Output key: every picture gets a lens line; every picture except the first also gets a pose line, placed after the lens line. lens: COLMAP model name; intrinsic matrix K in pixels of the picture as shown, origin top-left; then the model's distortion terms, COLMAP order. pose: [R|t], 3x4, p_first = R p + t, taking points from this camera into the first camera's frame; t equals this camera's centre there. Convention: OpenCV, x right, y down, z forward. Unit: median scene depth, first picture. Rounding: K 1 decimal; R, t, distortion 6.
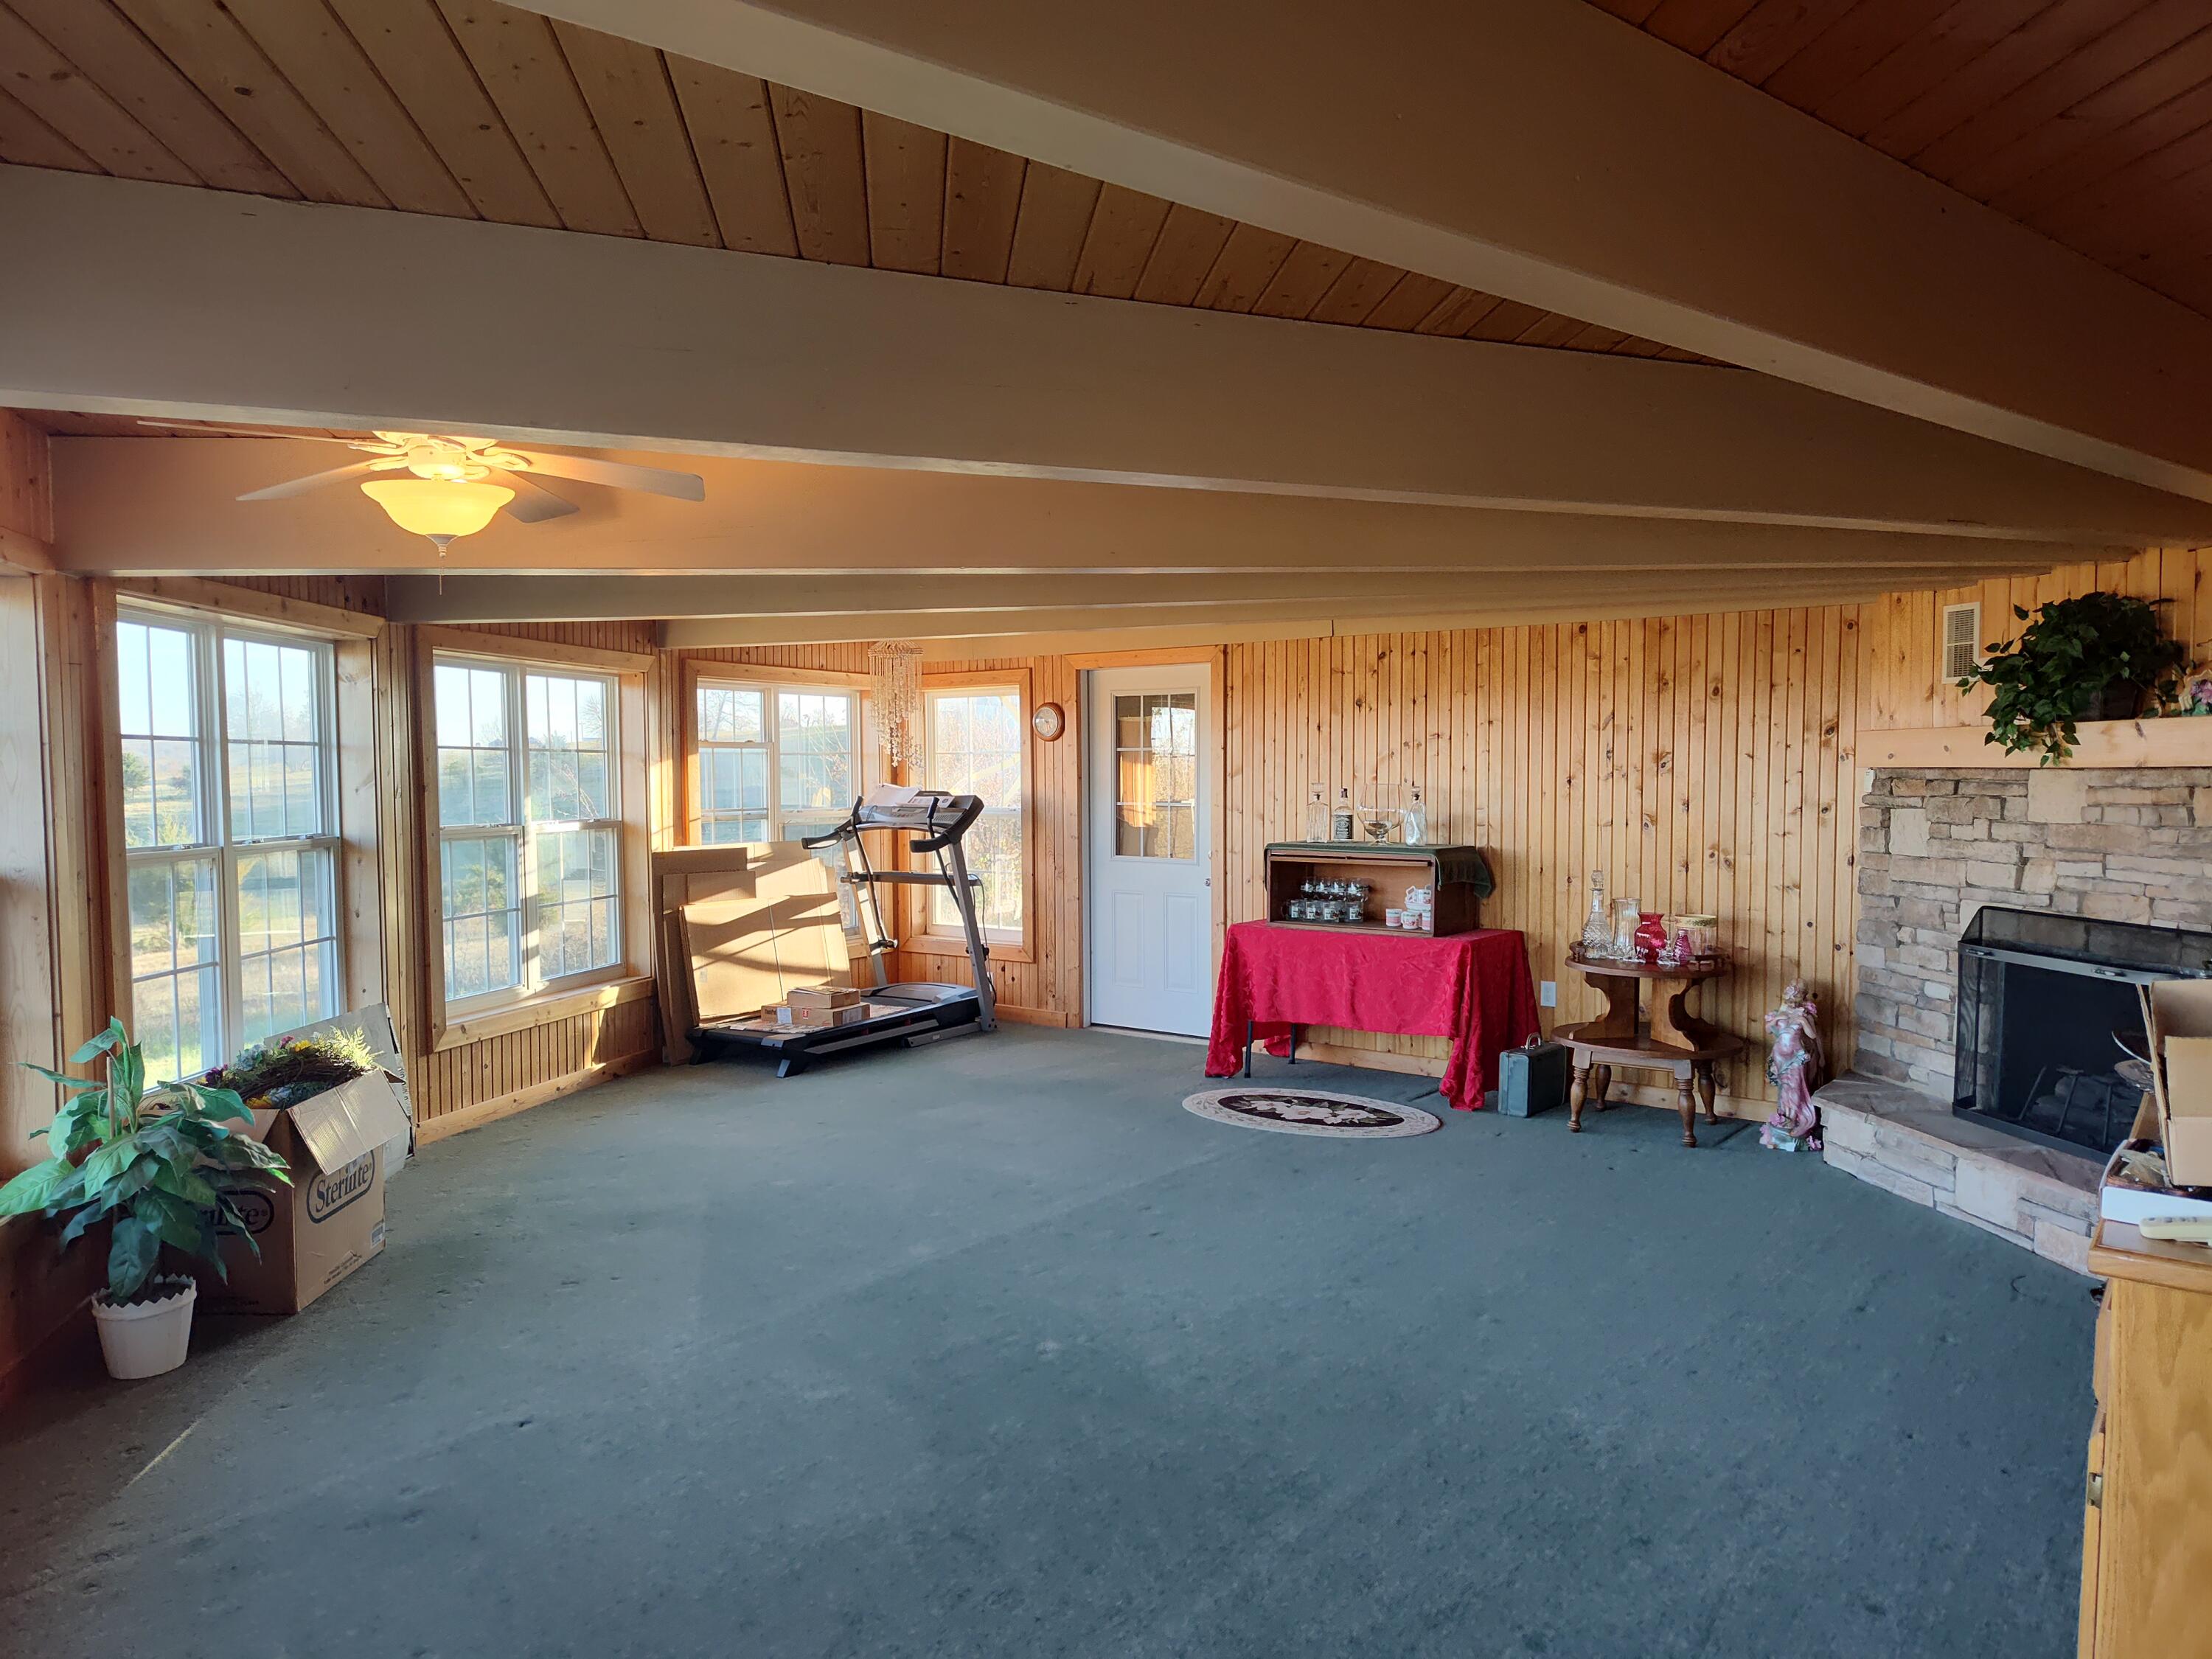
lens RADIAL K [[1516.9, 0, 1103.3], [0, 1516.9, 834.5], [0, 0, 1]] dist [0.005475, -0.021910]
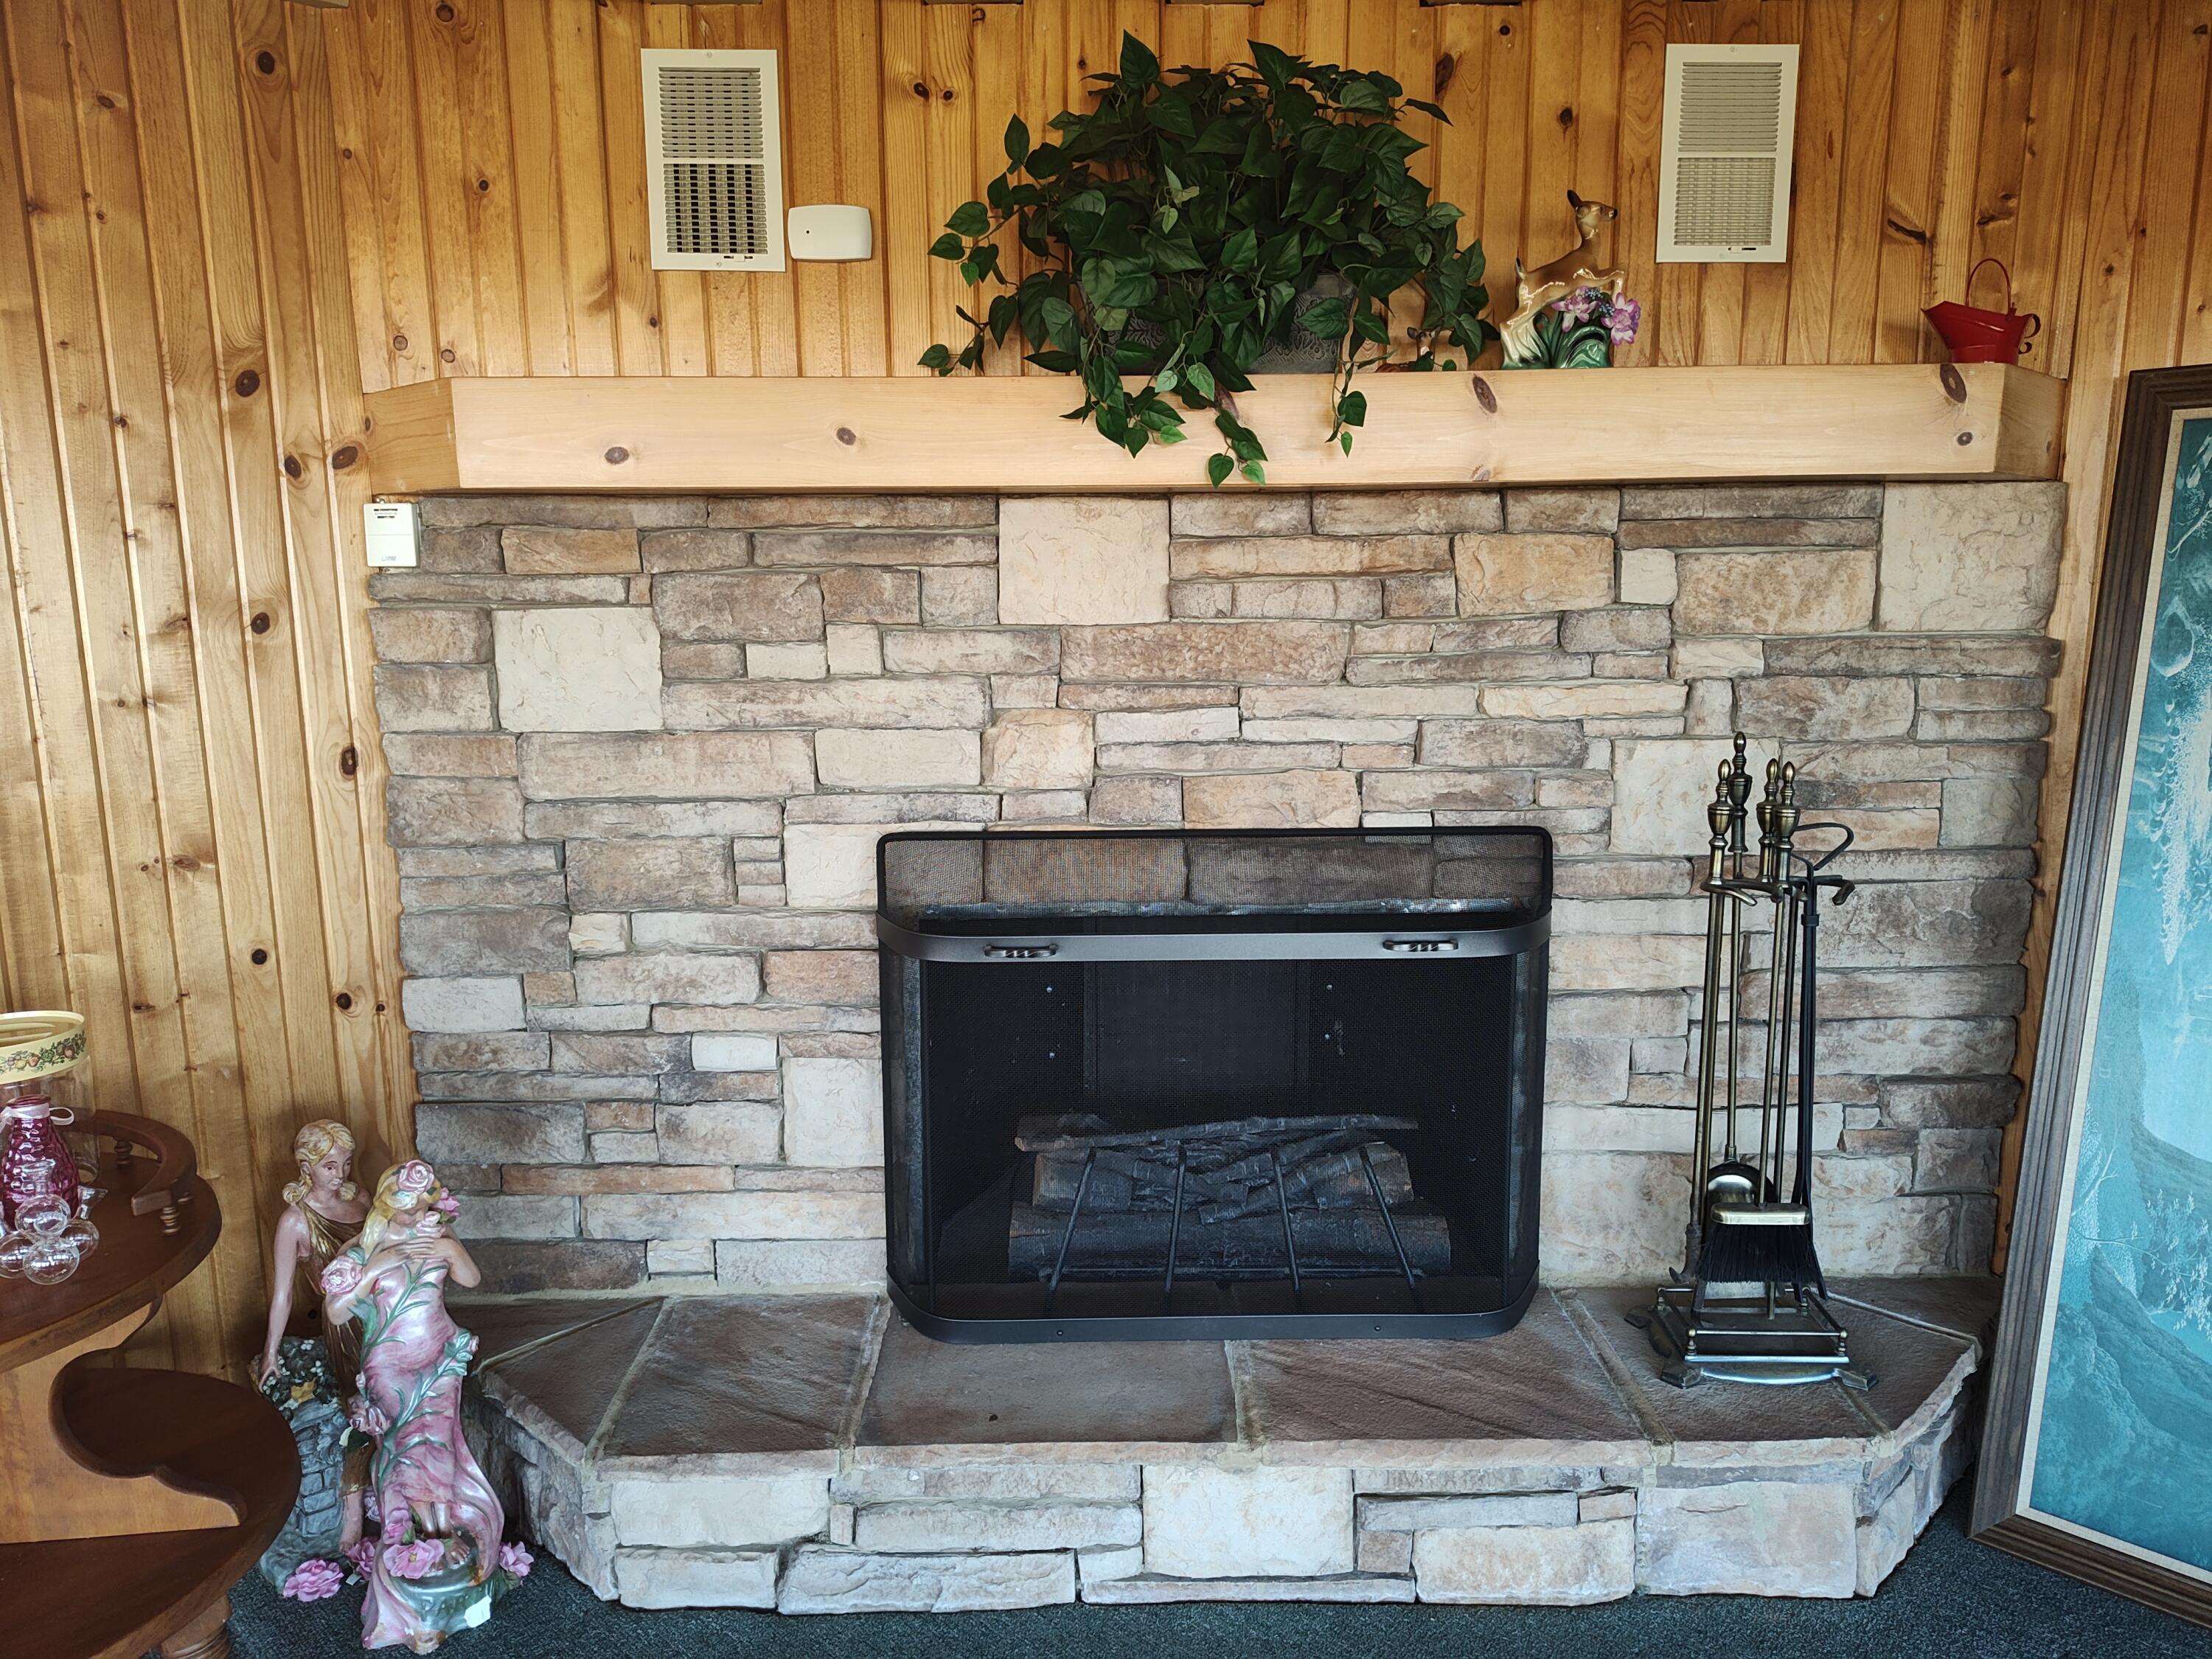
lens RADIAL K [[1516.9, 0, 1105.3], [0, 1516.9, 848.7], [0, 0, 1]] dist [0.005475, -0.021910]
pose [[0.128027, -0.179201, 0.975447, 0.179673], [0.049170, 0.983478, 0.174223, -0.018473], [-0.990551, 0.025657, 0.134723, 0.873527]]
